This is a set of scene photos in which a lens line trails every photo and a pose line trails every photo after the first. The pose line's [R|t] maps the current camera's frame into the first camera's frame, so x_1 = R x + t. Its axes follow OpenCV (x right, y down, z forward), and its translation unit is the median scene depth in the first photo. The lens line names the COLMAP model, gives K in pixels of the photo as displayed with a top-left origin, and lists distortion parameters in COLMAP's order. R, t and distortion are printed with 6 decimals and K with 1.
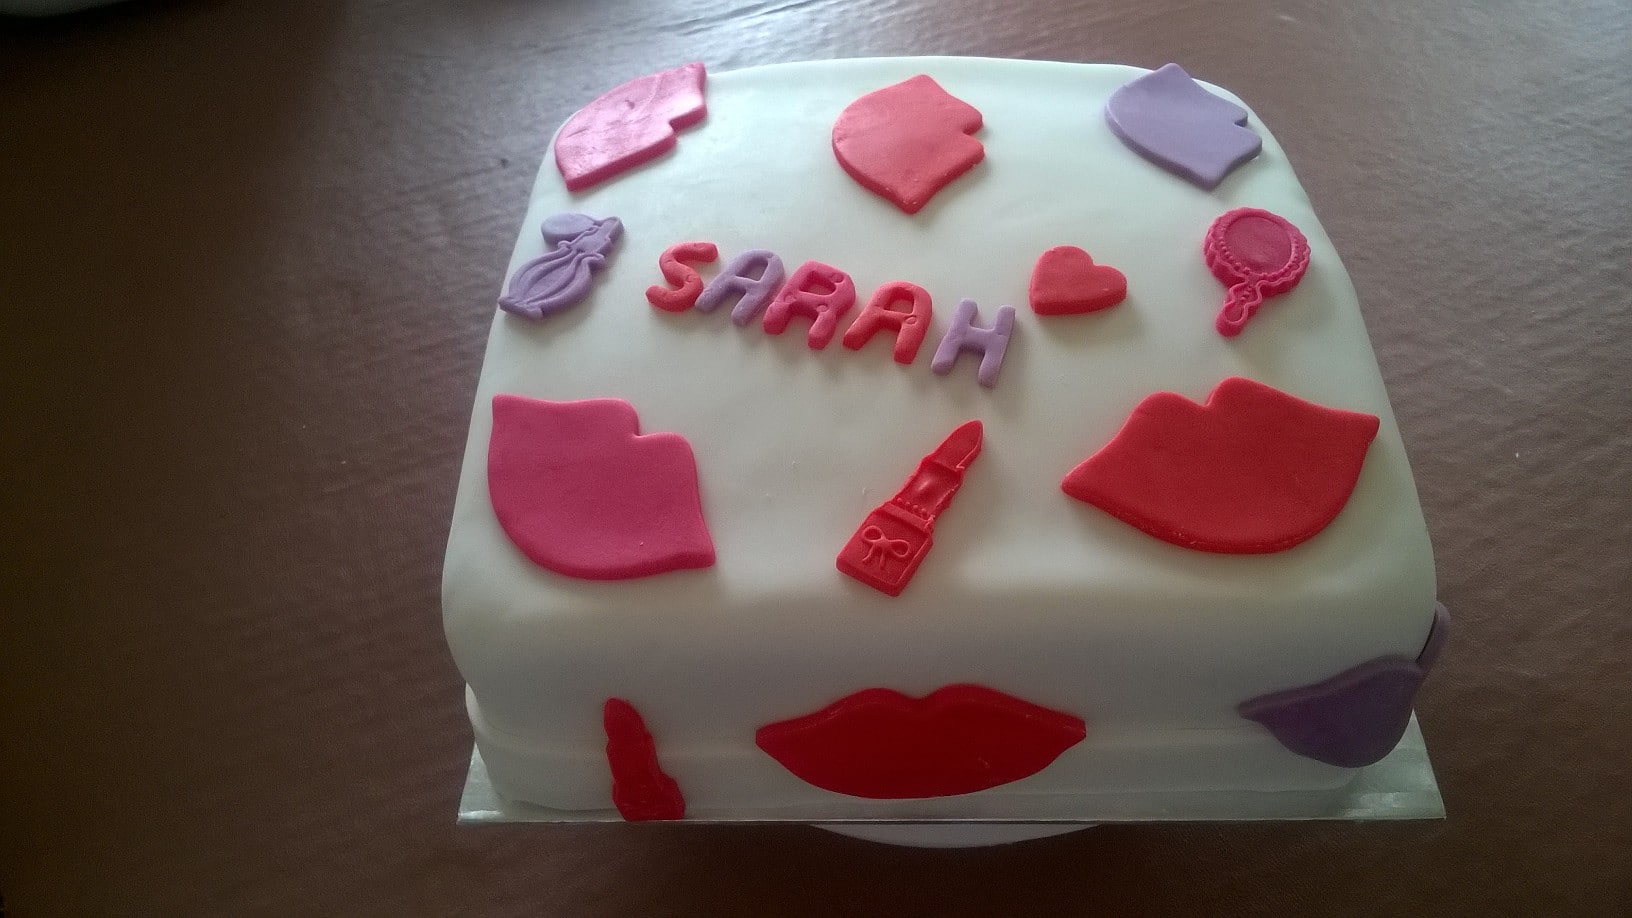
lens RADIAL K [[1265.1, 0, 809.3], [0, 1265.1, 447.3], [0, 0, 1]] dist [0.063102, -0.167530]
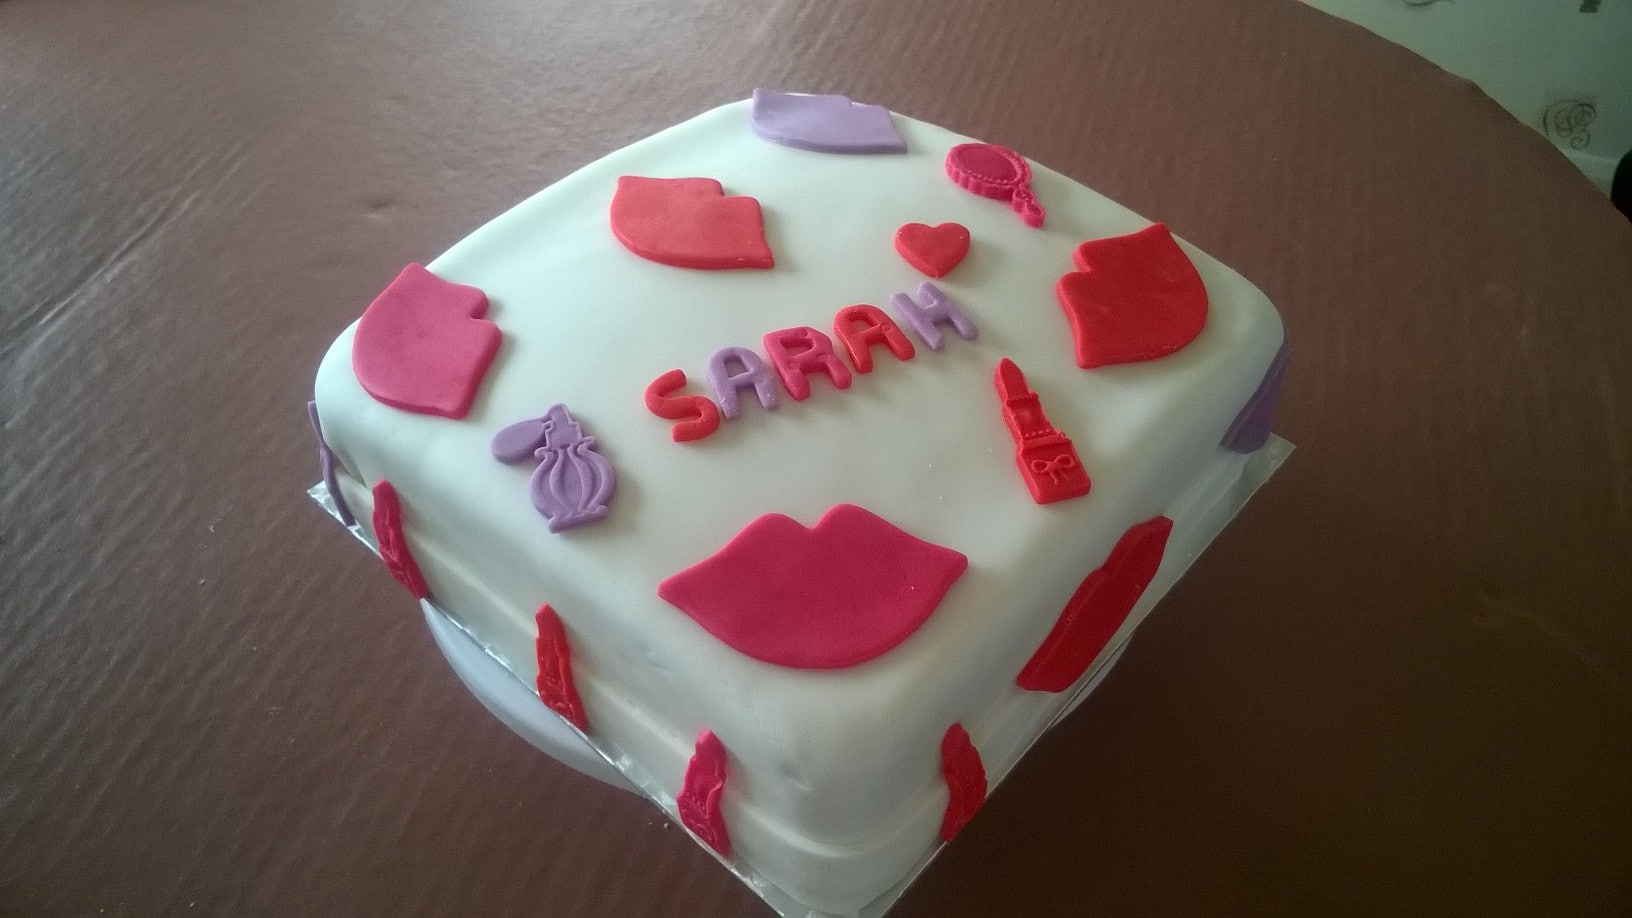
lens RADIAL K [[1265.1, 0, 809.3], [0, 1265.1, 447.3], [0, 0, 1]] dist [0.063102, -0.167530]
pose [[0.653094, -0.515252, 0.554963, -0.633489], [0.544950, 0.828636, 0.128032, -0.185558], [-0.525831, 0.218810, 0.821964, 0.094179]]
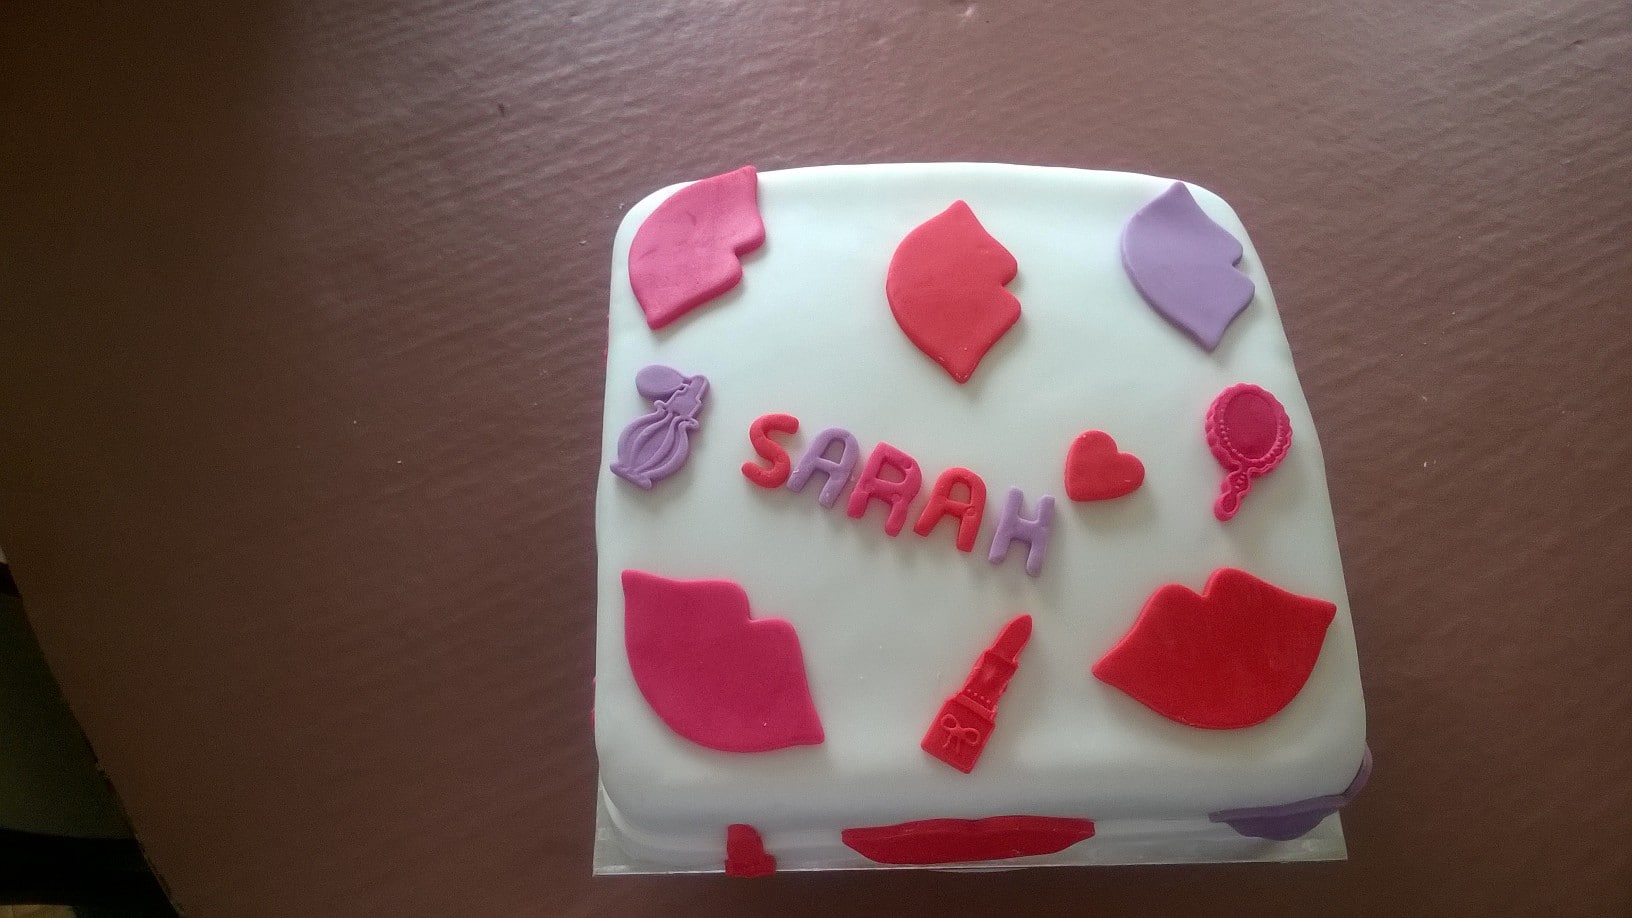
lens RADIAL K [[1265.1, 0, 809.3], [0, 1265.1, 447.3], [0, 0, 1]] dist [0.063102, -0.167530]
pose [[0.996471, -0.007053, 0.083645, -0.163975], [-0.013883, 0.968893, 0.247089, -0.430793], [-0.082785, -0.247379, 0.965376, -0.132614]]
